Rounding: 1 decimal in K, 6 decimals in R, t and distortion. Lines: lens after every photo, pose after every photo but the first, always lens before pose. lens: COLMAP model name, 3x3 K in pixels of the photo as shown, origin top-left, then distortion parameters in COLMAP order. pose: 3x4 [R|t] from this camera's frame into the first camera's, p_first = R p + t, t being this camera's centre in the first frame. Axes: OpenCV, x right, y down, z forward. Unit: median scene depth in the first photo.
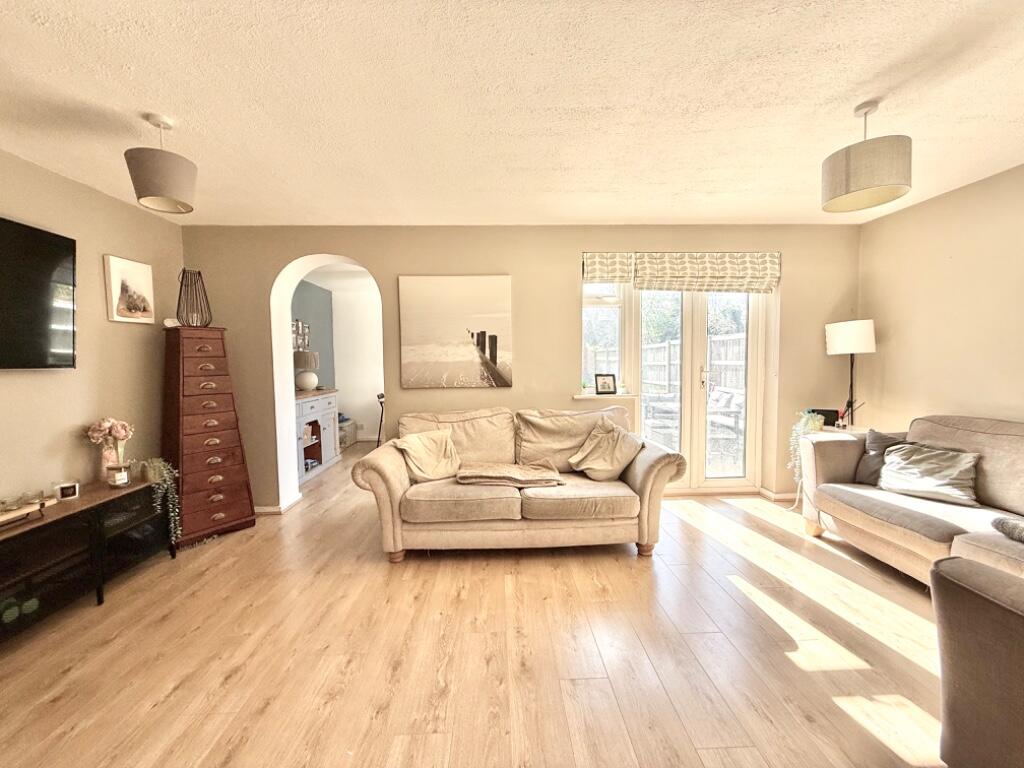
lens RADIAL K [[406.7, 0, 508.6], [0, 406.7, 385.8], [0, 0, 1]] dist [-0.001468, 0.000072]
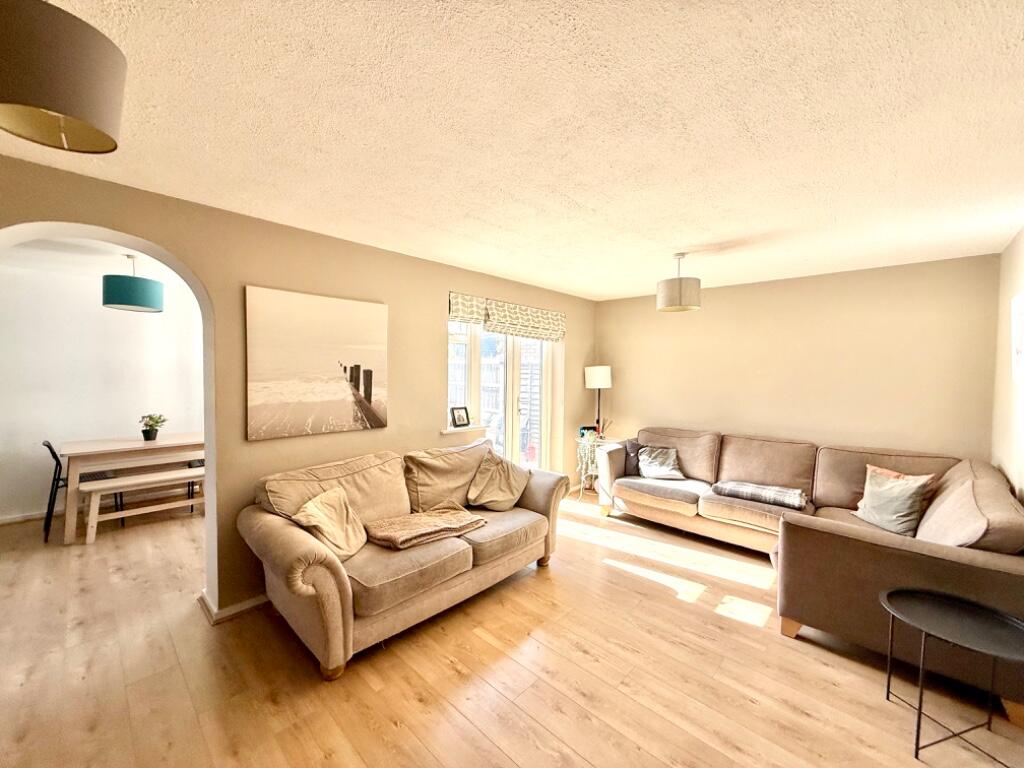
lens RADIAL K [[406.7, 0, 508.6], [0, 406.7, 385.8], [0, 0, 1]] dist [-0.001468, 0.000072]
pose [[0.713105, -0.004875, 0.701040, -0.468093], [0.020935, 0.999678, -0.014343, -0.076185], [-0.700745, 0.024904, 0.712977, 0.176958]]
